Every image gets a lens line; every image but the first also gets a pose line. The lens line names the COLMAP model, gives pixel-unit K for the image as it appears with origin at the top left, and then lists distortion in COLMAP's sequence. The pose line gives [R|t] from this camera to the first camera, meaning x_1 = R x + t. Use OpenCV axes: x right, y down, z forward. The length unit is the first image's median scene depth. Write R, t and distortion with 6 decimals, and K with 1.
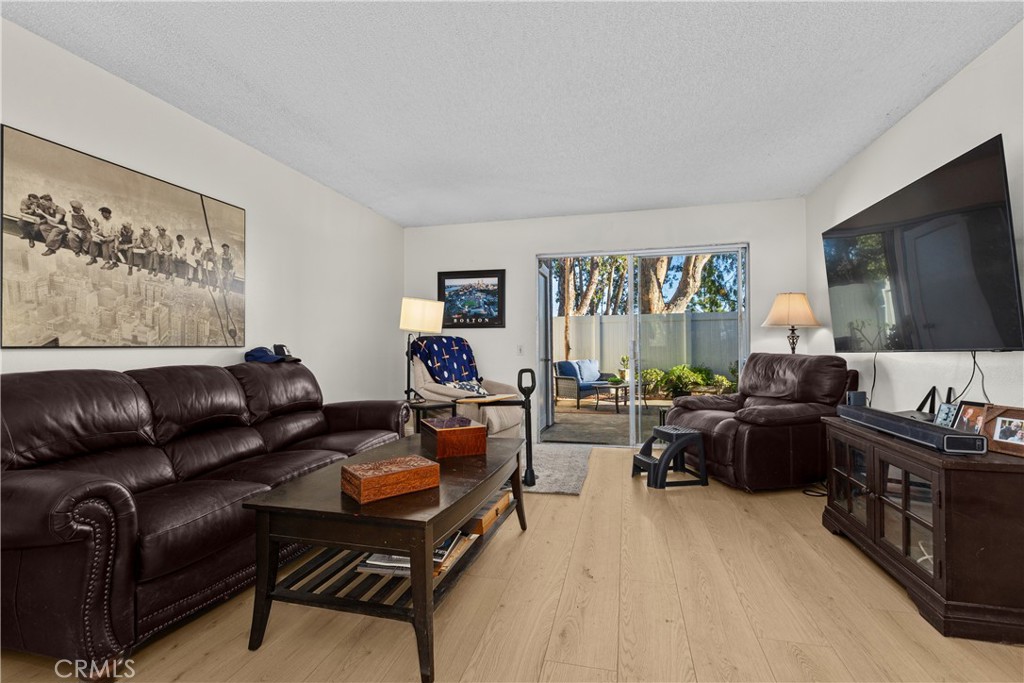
lens RADIAL K [[463.9, 0, 514.1], [0, 463.9, 341.3], [0, 0, 1]] dist [0.003424, -0.002027]
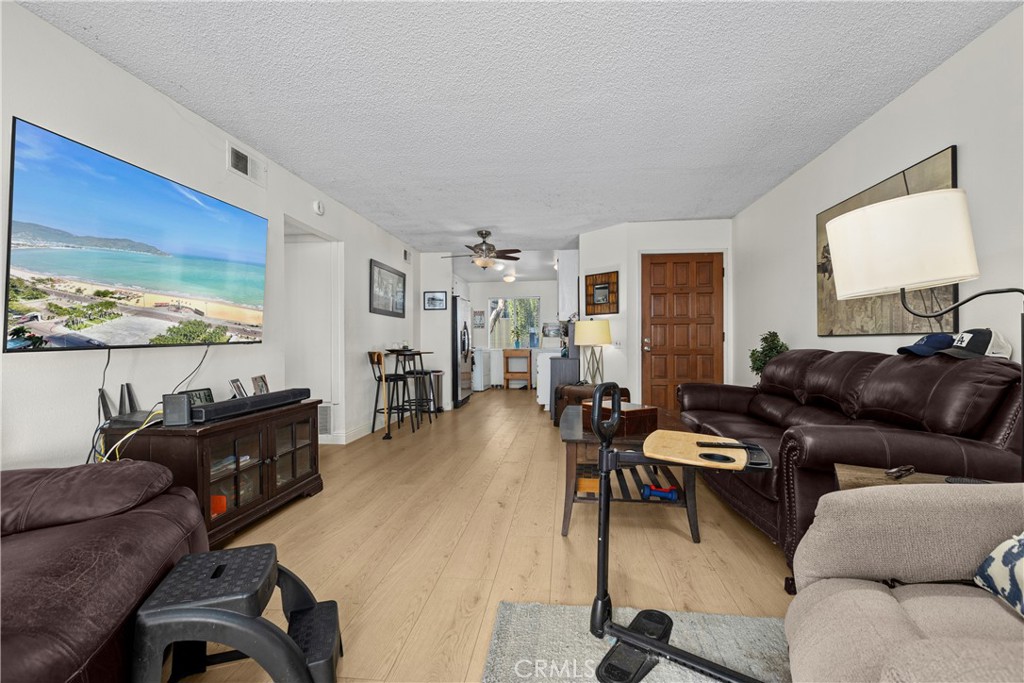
lens RADIAL K [[463.9, 0, 516.5], [0, 463.9, 340.7], [0, 0, 1]] dist [0.003424, -0.002027]
pose [[-0.991257, 0.010562, -0.131524, 0.146352], [0.012145, 0.999863, -0.011236, 0.017151], [0.131387, -0.012735, -0.991249, 1.194900]]
